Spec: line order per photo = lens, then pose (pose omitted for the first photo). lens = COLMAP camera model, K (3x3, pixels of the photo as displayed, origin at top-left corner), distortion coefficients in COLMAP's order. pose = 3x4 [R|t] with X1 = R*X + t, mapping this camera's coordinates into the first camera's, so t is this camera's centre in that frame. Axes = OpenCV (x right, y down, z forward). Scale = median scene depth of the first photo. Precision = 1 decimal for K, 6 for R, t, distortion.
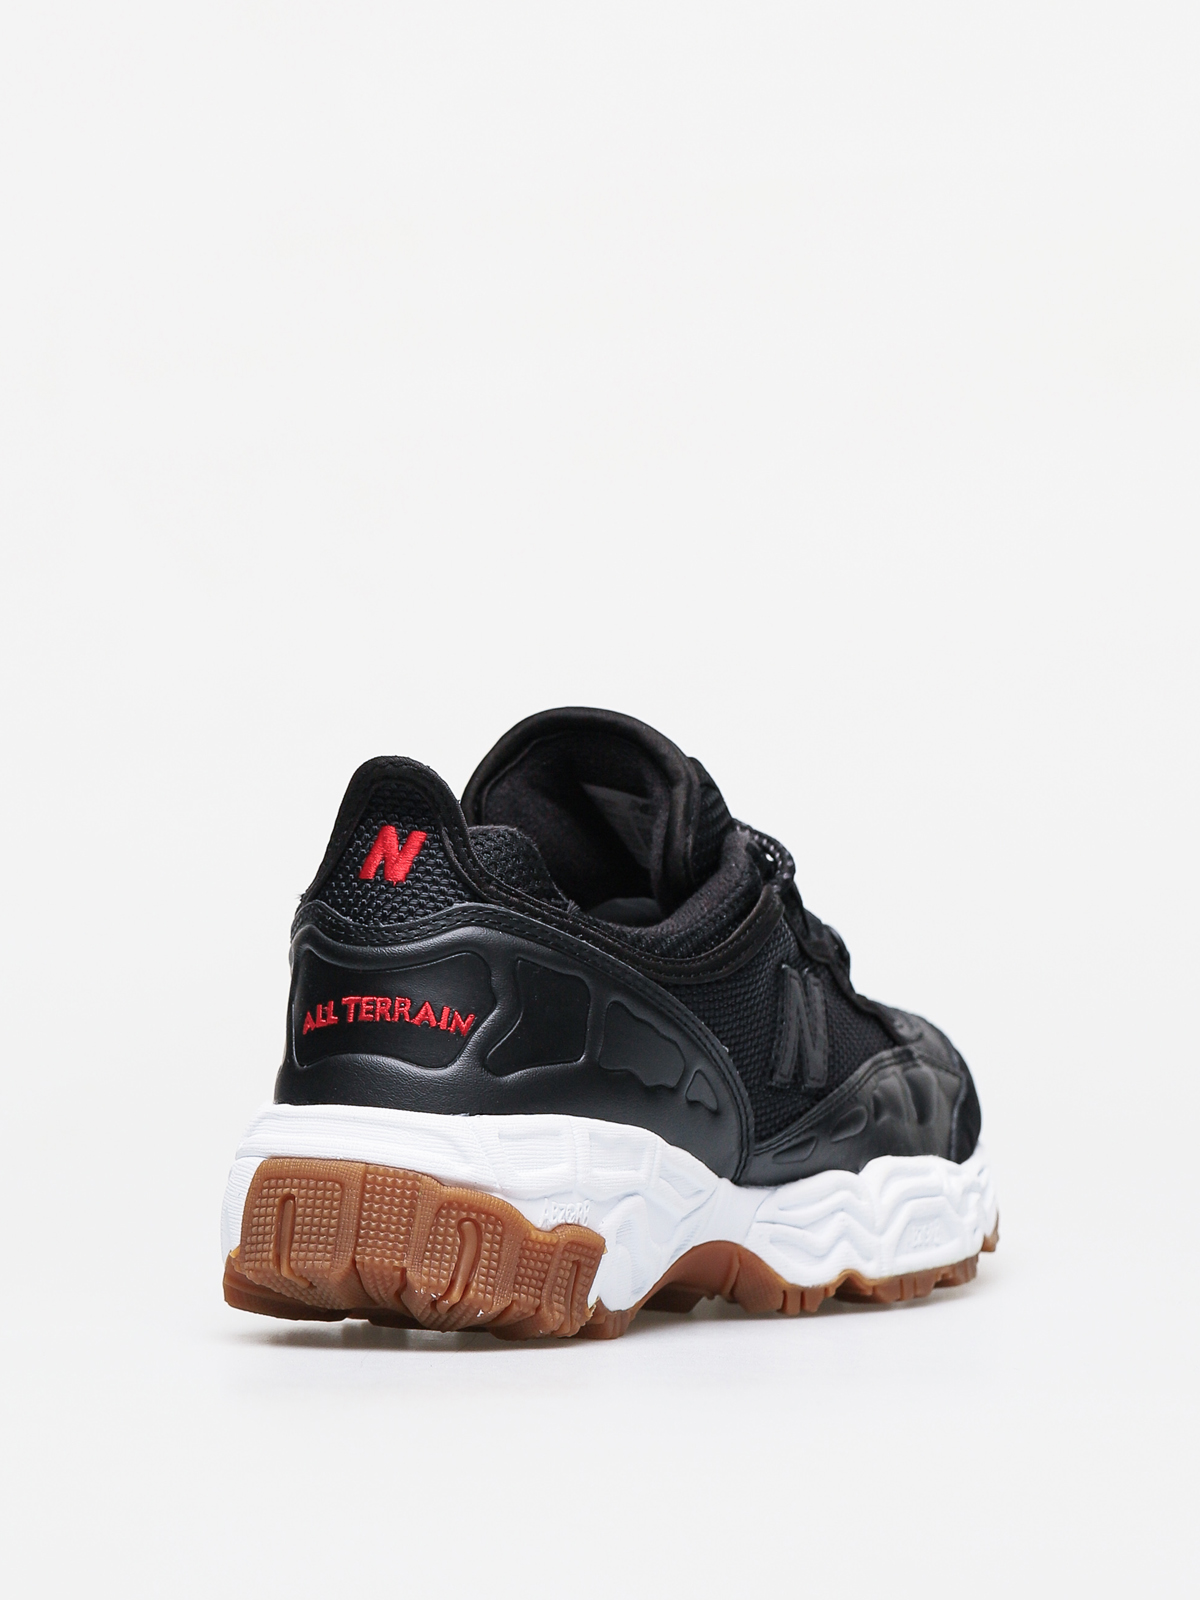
lens RADIAL K [[6619.3, 0, 600.5], [0, 6619.3, 799.8], [0, 0, 1]] dist [0.009584, 0.000000]
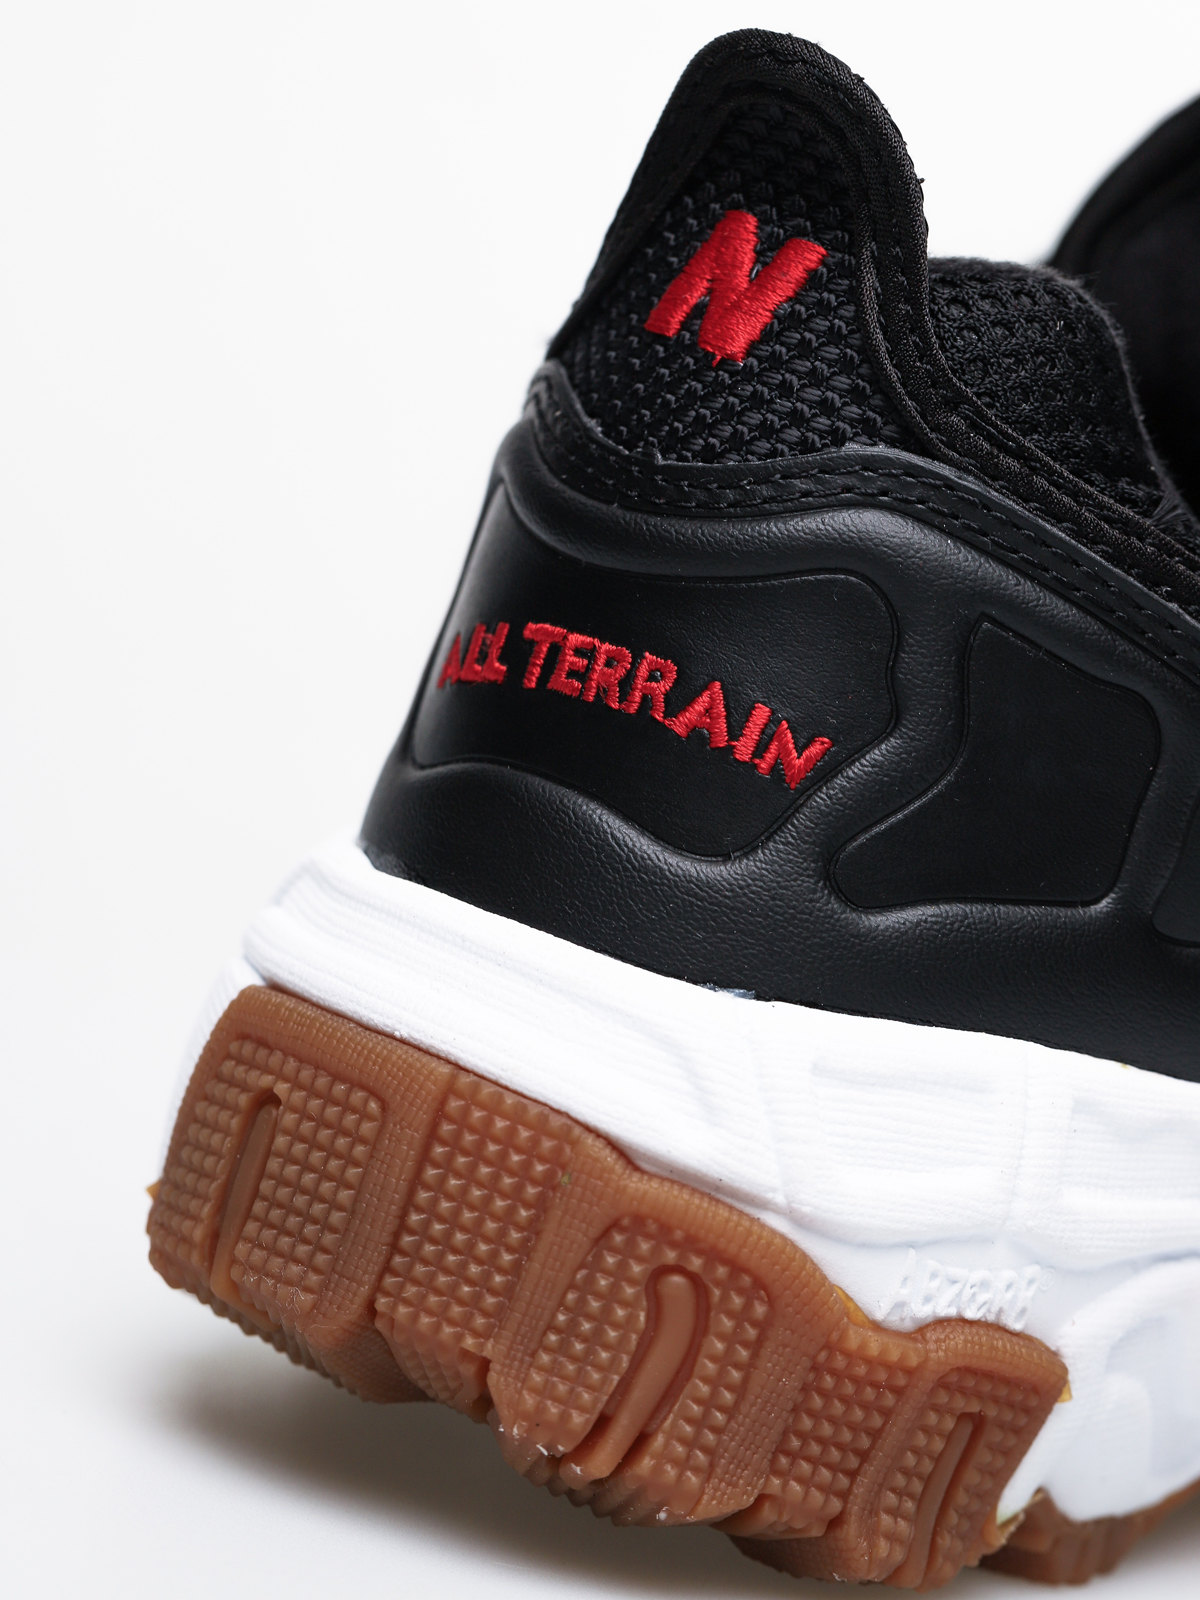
lens RADIAL K [[6619.3, 0, 600.6], [0, 6619.3, 798.6], [0, 0, 1]] dist [0.009584, 0.000000]
pose [[0.959832, 0.211791, -0.184032, 0.039211], [-0.193002, 0.974456, 0.114826, -0.005525], [0.203650, -0.074695, 0.976190, 0.623291]]
